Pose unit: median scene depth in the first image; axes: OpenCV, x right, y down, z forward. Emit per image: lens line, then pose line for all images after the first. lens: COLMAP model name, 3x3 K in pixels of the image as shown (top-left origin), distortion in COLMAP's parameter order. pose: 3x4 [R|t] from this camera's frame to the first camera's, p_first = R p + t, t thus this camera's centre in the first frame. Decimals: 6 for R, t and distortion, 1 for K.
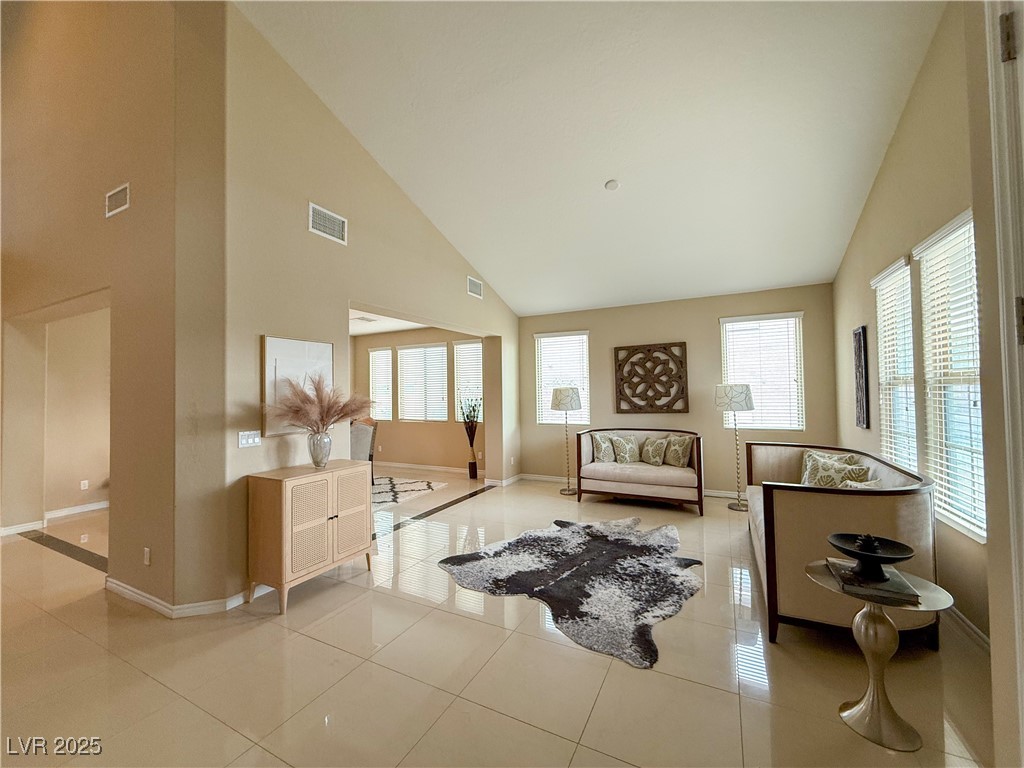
lens RADIAL K [[407.9, 0, 509.4], [0, 407.9, 382.4], [0, 0, 1]] dist [-0.000577, -0.000005]
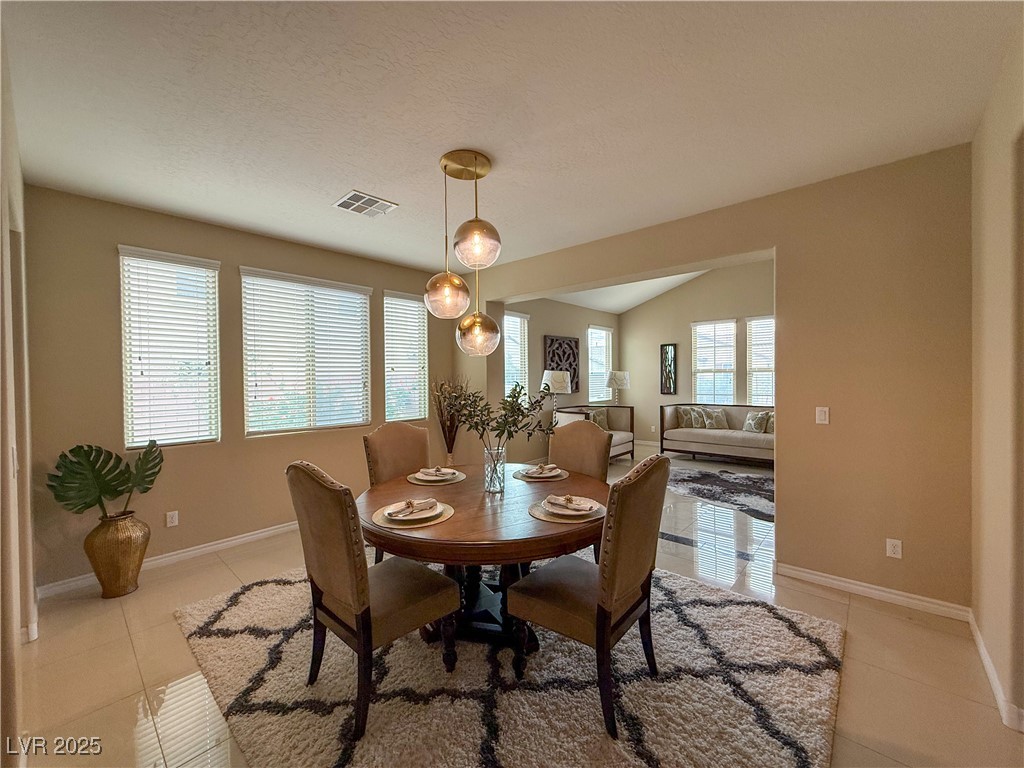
lens RADIAL K [[407.9, 0, 509.4], [0, 407.9, 381.3], [0, 0, 1]] dist [-0.000577, -0.000005]
pose [[0.255446, 0.006274, 0.966803, -0.893209], [-0.014744, 0.999888, -0.002593, 0.044295], [-0.966711, -0.013593, 0.255509, 0.880600]]
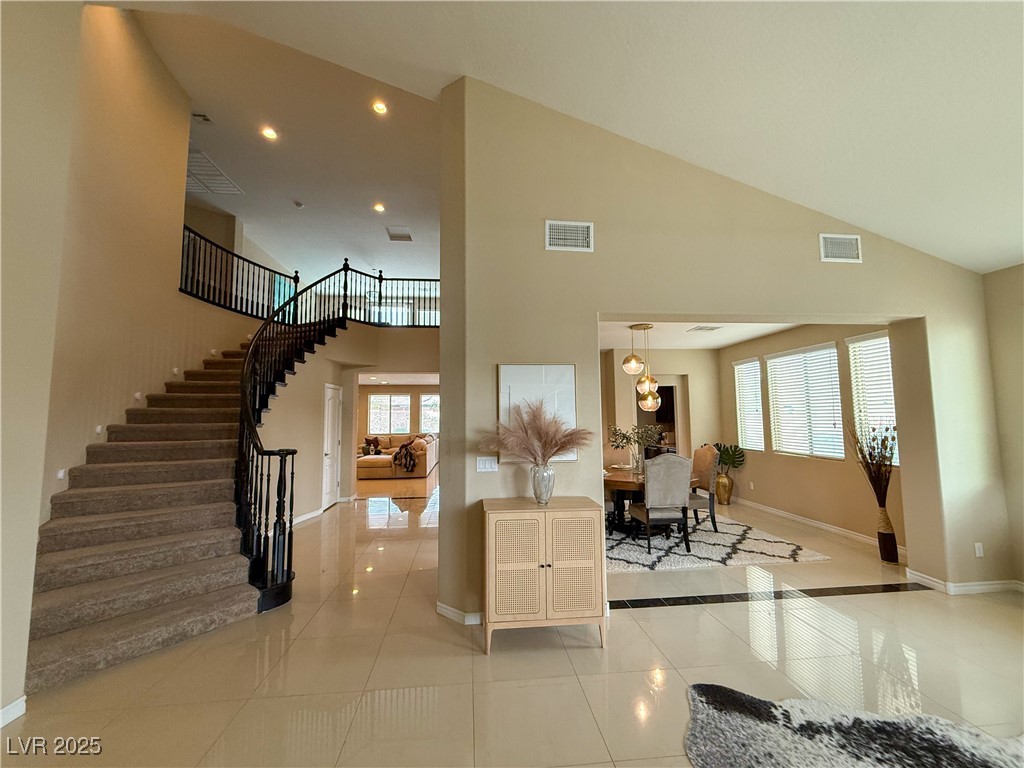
lens RADIAL K [[407.9, 0, 512.0], [0, 407.9, 382.6], [0, 0, 1]] dist [-0.000577, -0.000005]
pose [[0.550142, -0.060229, -0.832897, 0.146676], [0.021846, 0.998092, -0.057745, -0.004353], [0.834786, 0.013573, 0.550408, 0.246866]]
